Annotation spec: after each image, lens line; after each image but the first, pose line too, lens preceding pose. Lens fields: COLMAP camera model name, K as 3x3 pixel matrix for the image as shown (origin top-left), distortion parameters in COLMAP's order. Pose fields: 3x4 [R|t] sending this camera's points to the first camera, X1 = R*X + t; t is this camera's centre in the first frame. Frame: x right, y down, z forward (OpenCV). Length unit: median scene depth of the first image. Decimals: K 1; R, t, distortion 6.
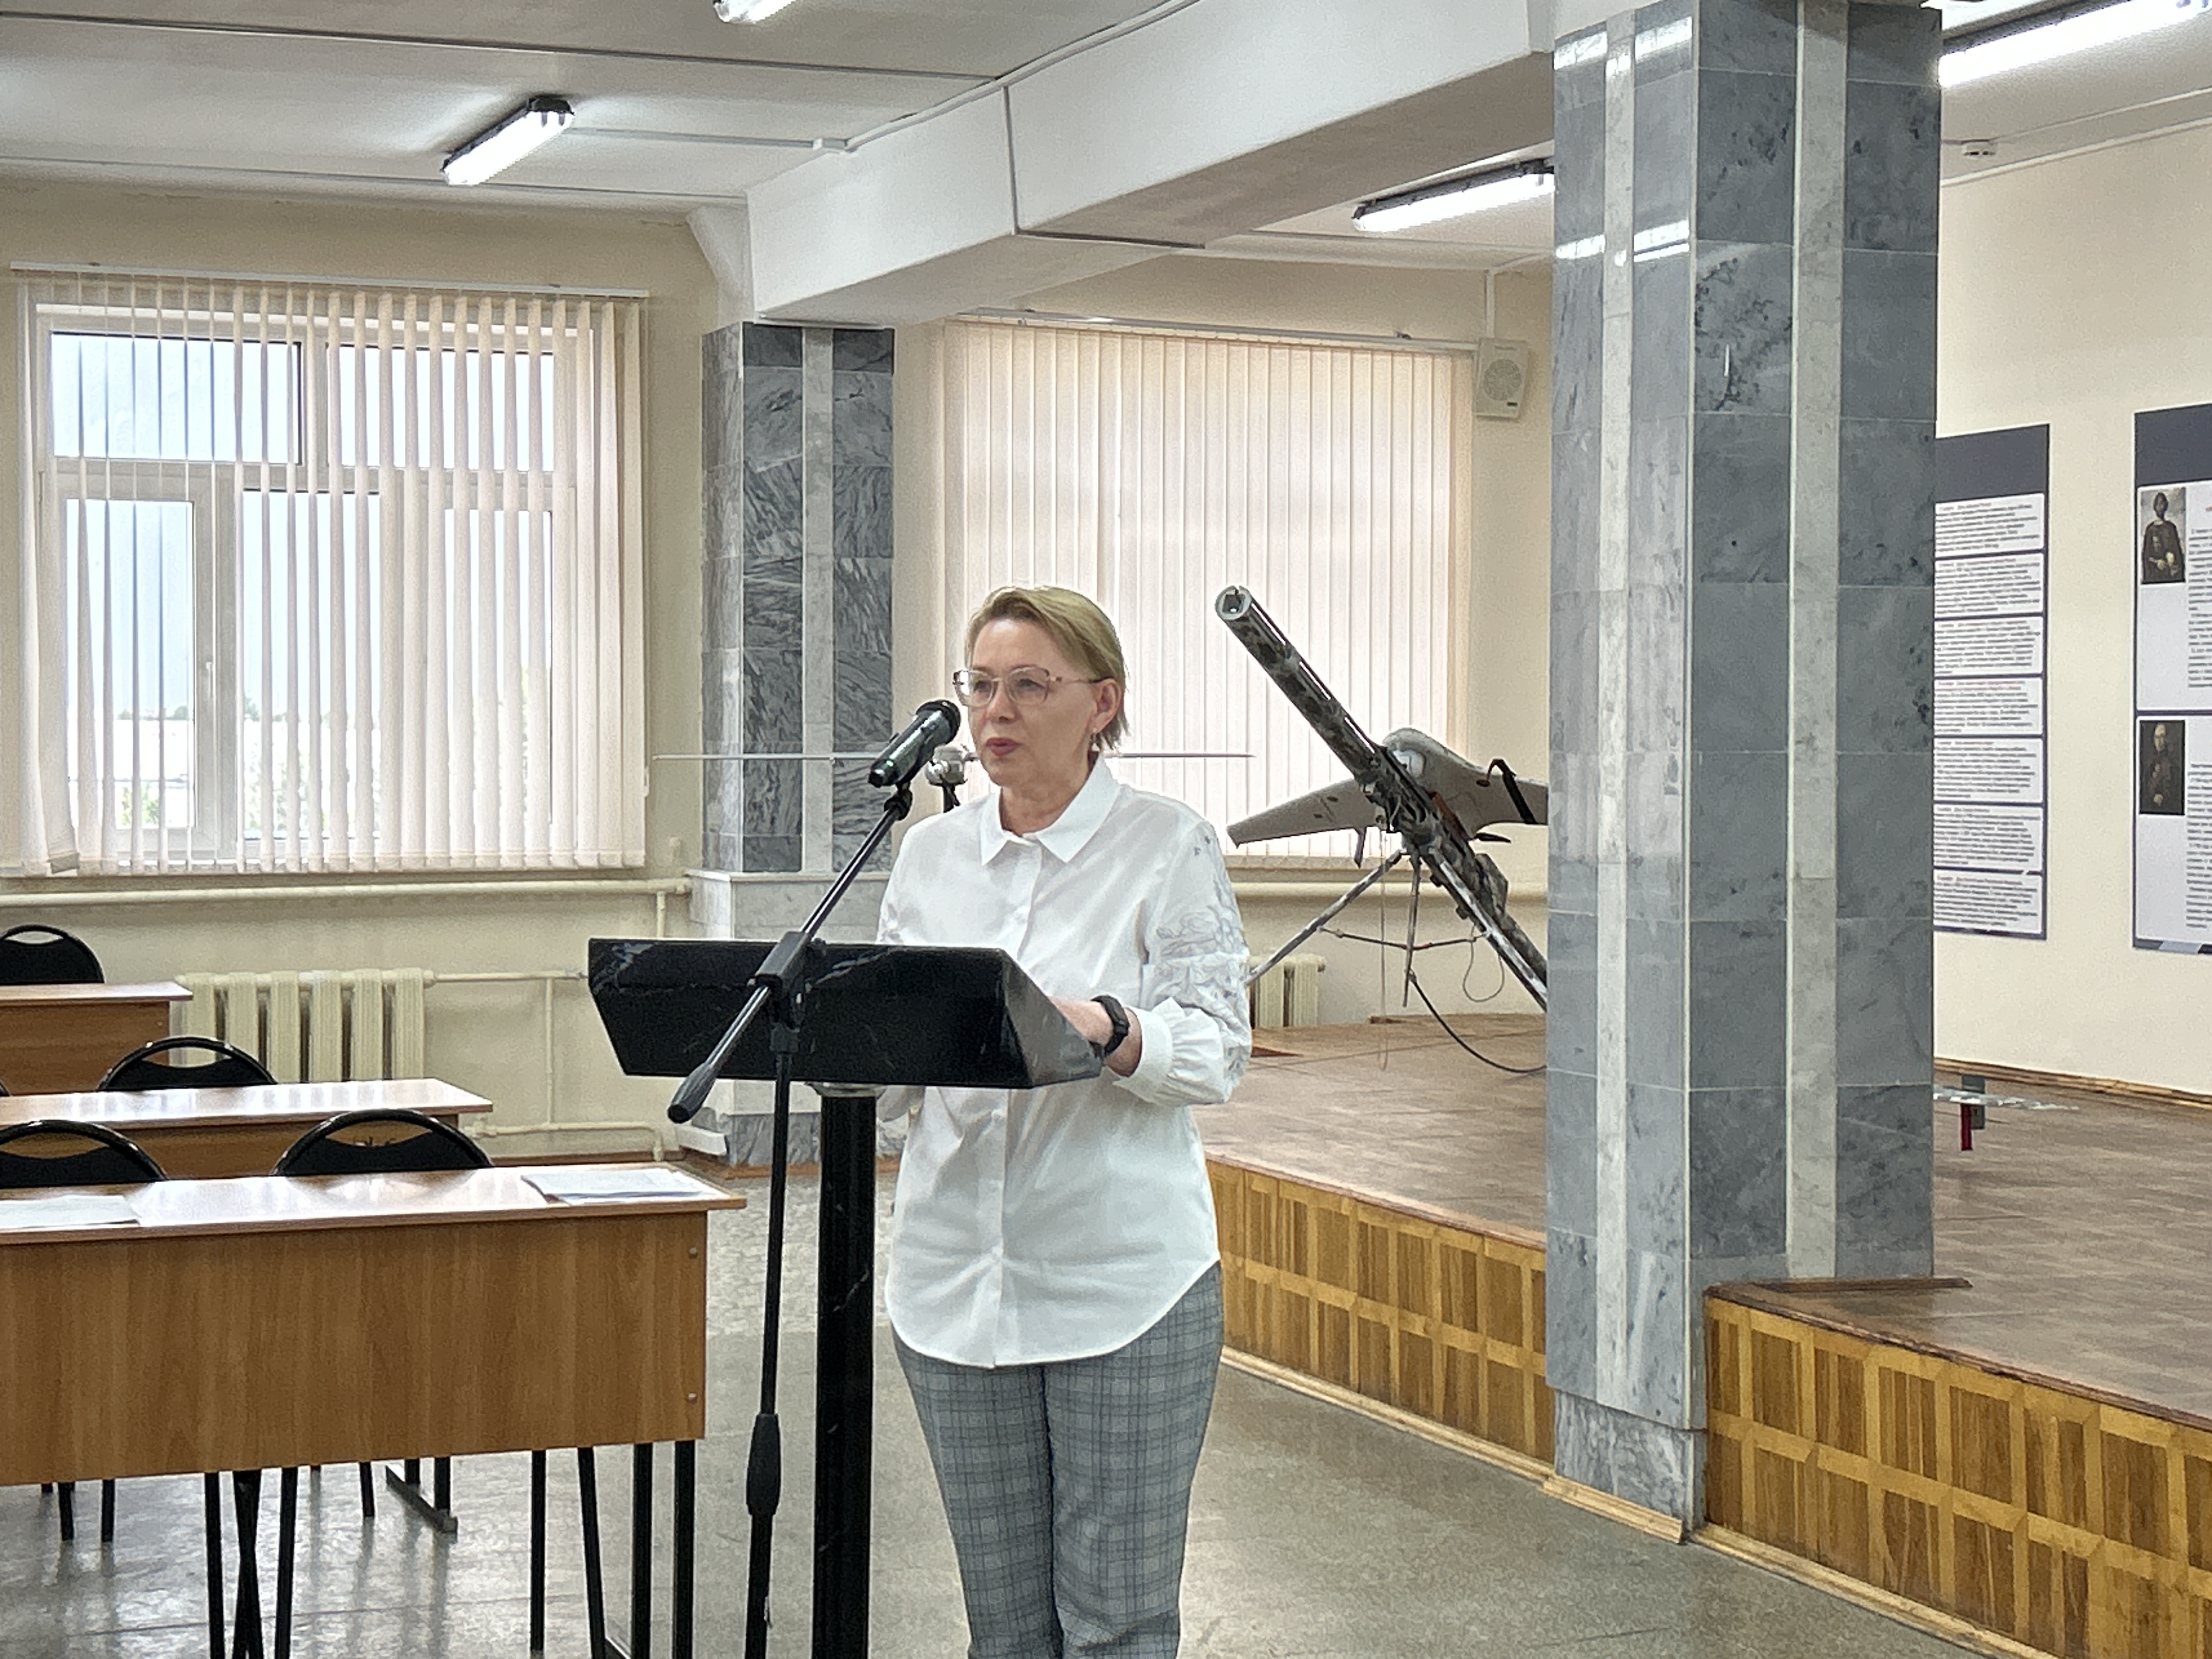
lens RADIAL K [[3887.5, 0, 1106.7], [0, 3887.5, 824.6], [0, 0, 1]] dist [0.027452, 0.000000]
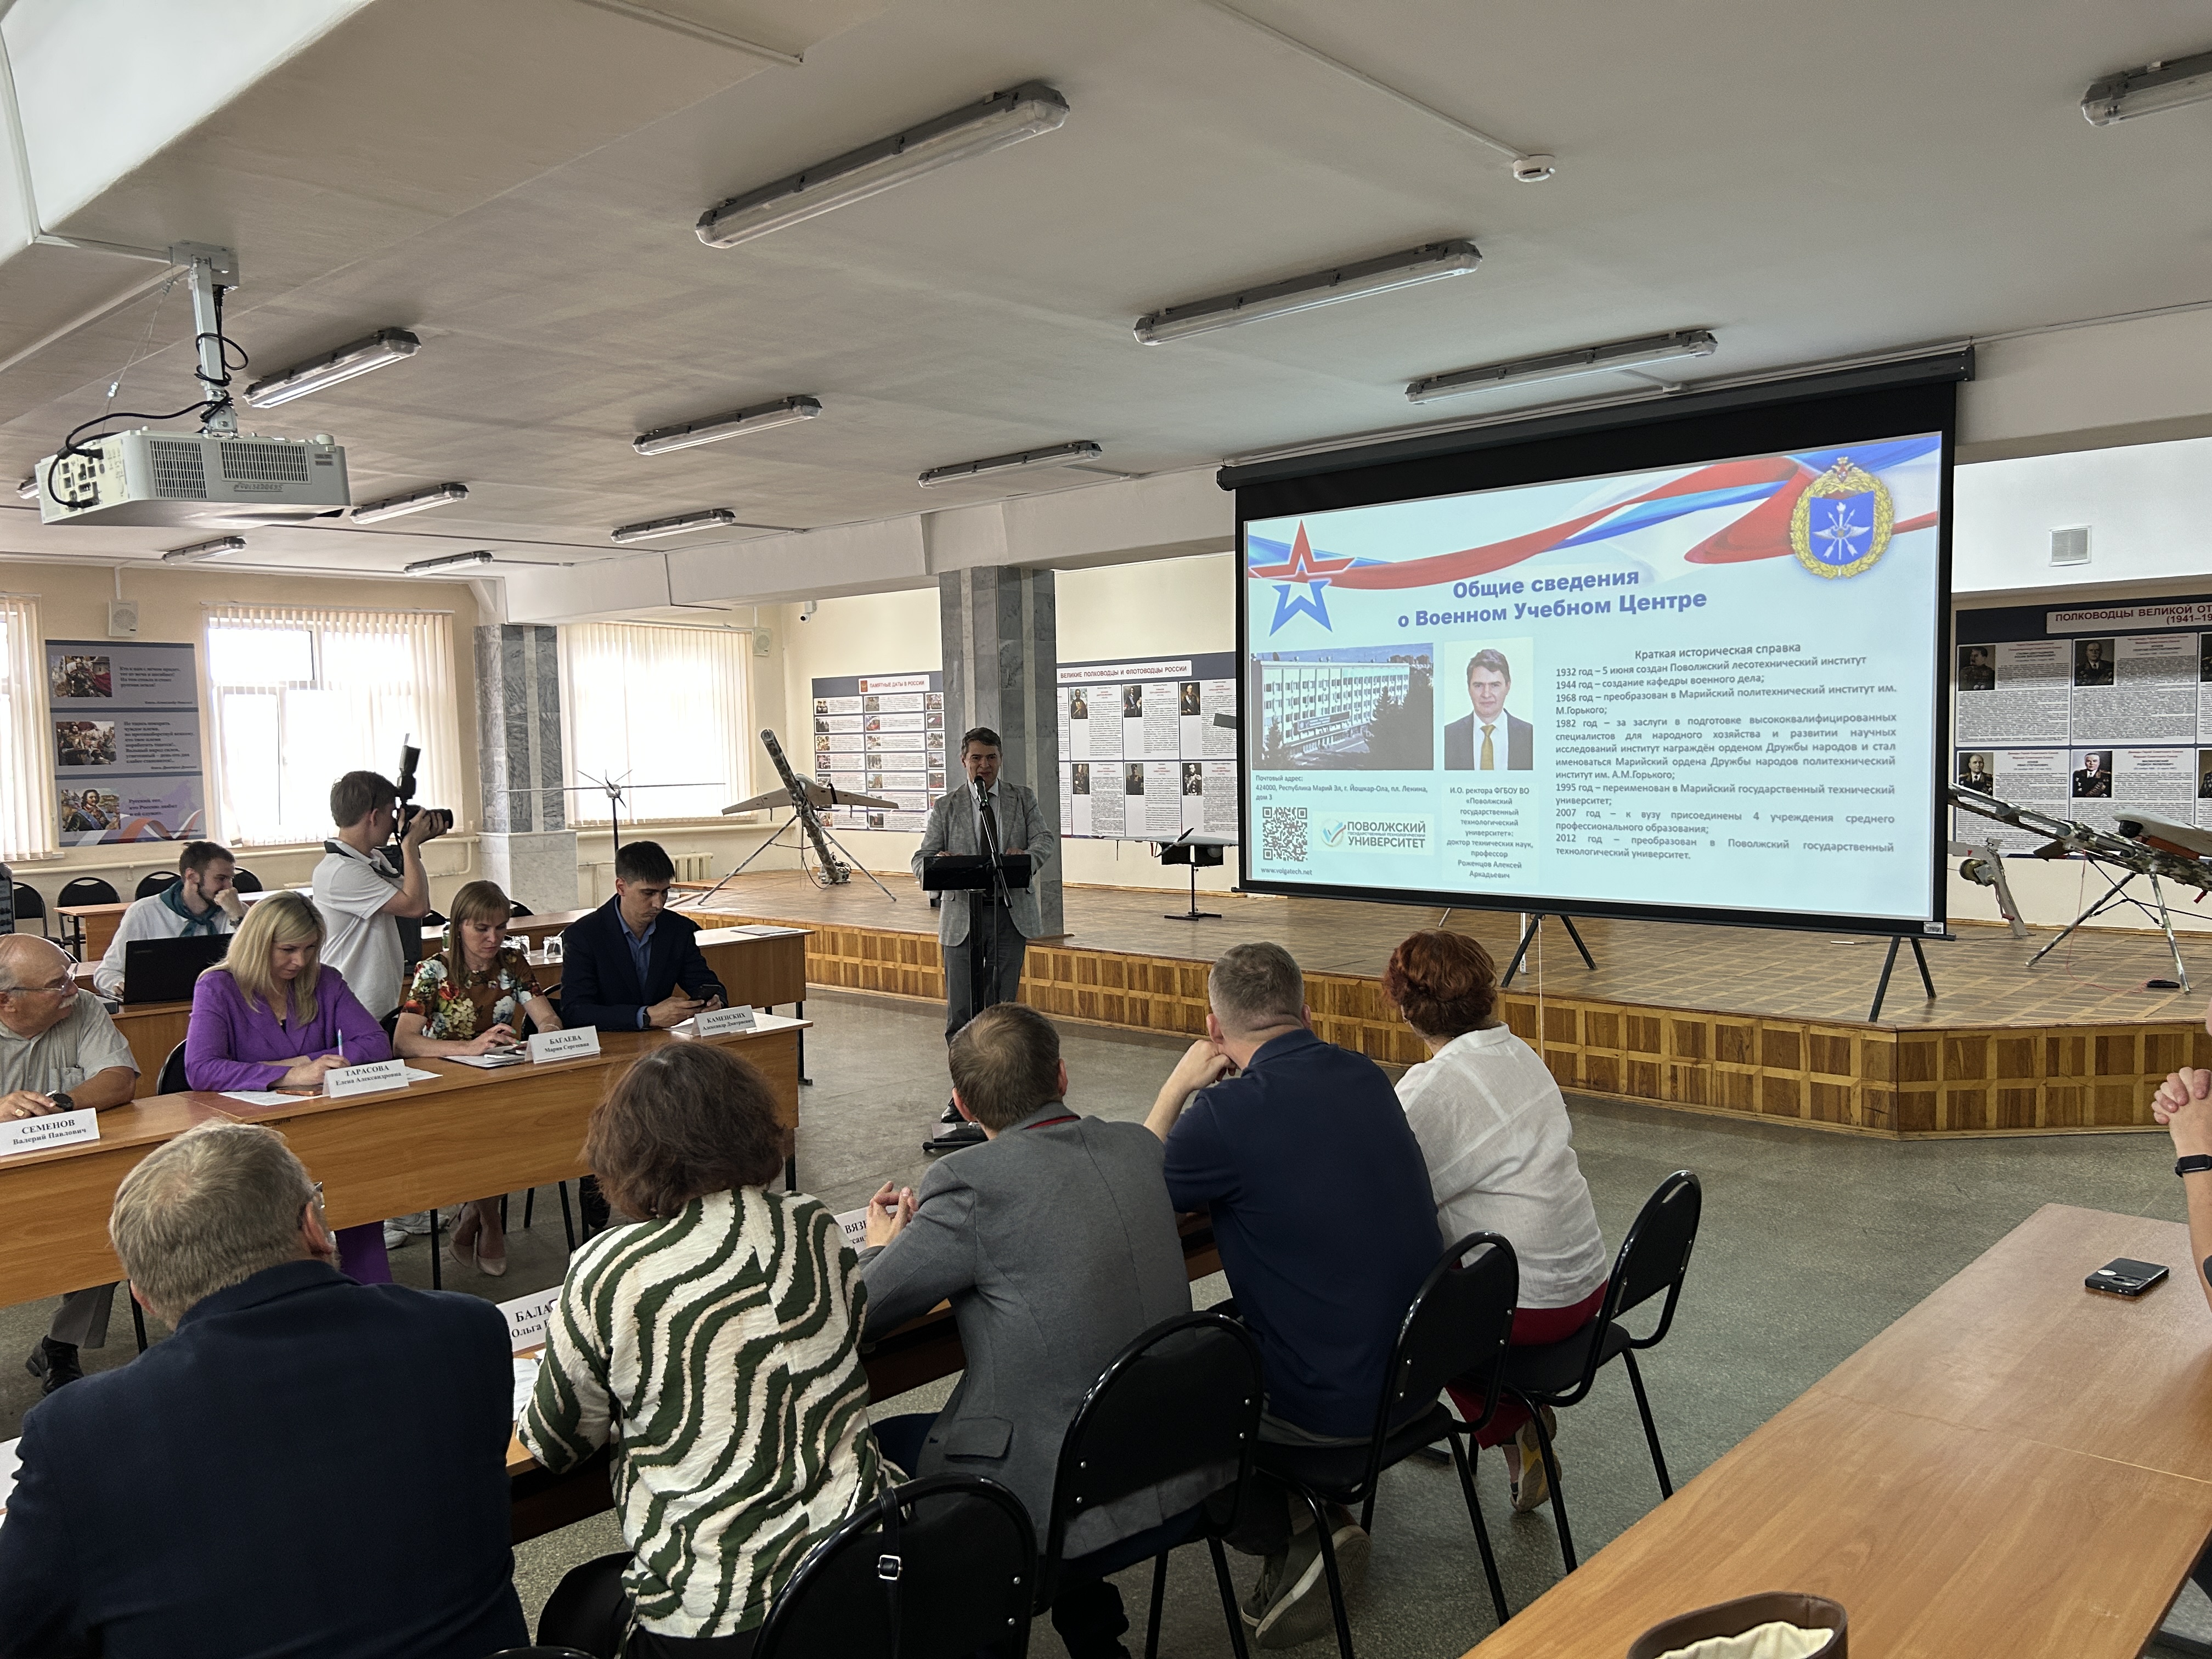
lens RADIAL K [[1697.6, 0, 1107.6], [0, 1697.6, 836.0], [0, 0, 1]] dist [-0.001192, -0.000351]
pose [[0.905844, -0.053065, 0.420274, -0.332711], [0.038690, 0.998340, 0.042662, -0.030254], [-0.421840, -0.022385, 0.906394, -0.338437]]
